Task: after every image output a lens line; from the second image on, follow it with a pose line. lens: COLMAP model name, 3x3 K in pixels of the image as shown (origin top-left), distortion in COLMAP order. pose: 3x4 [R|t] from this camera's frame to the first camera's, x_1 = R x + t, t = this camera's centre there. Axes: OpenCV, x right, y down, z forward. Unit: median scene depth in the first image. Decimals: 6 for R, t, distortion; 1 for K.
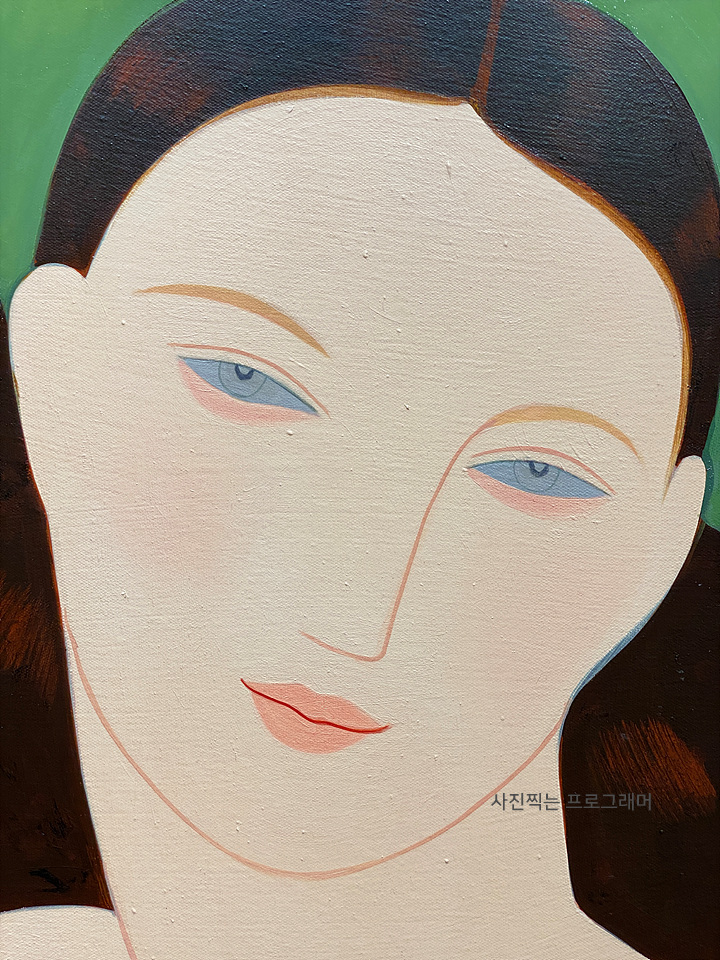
lens RADIAL K [[1479.0, 0, 356.5], [0, 1479.0, 483.0], [0, 0, 1]] dist [0.105460, 0.000000]
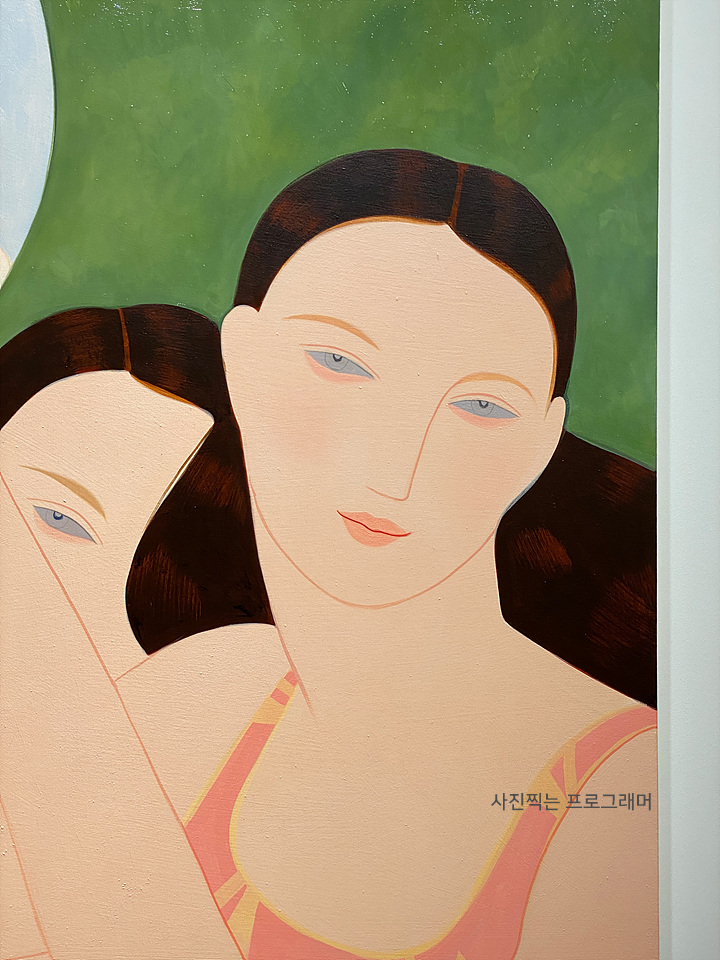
lens RADIAL K [[1479.0, 0, 361.1], [0, 1479.0, 475.6], [0, 0, 1]] dist [0.105460, 0.000000]
pose [[0.999672, -0.012520, 0.022325, -0.090303], [0.011782, 0.999389, 0.032903, 0.019380], [-0.022723, -0.032630, 0.999209, -1.015471]]
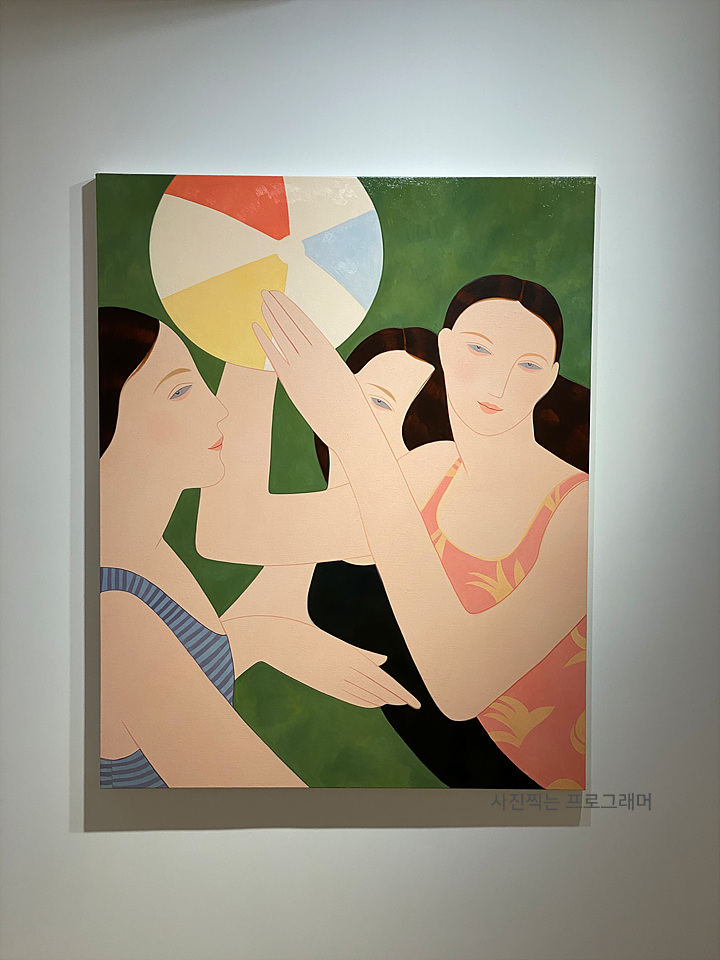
lens RADIAL K [[1454.3, 0, 362.9], [0, 1454.3, 483.4], [0, 0, 1]] dist [0.025139, 0.000000]
pose [[0.999939, 0.007672, -0.007897, -0.474698], [-0.007304, 0.998932, 0.045614, 0.197900], [0.008238, -0.045554, 0.998928, -4.642596]]
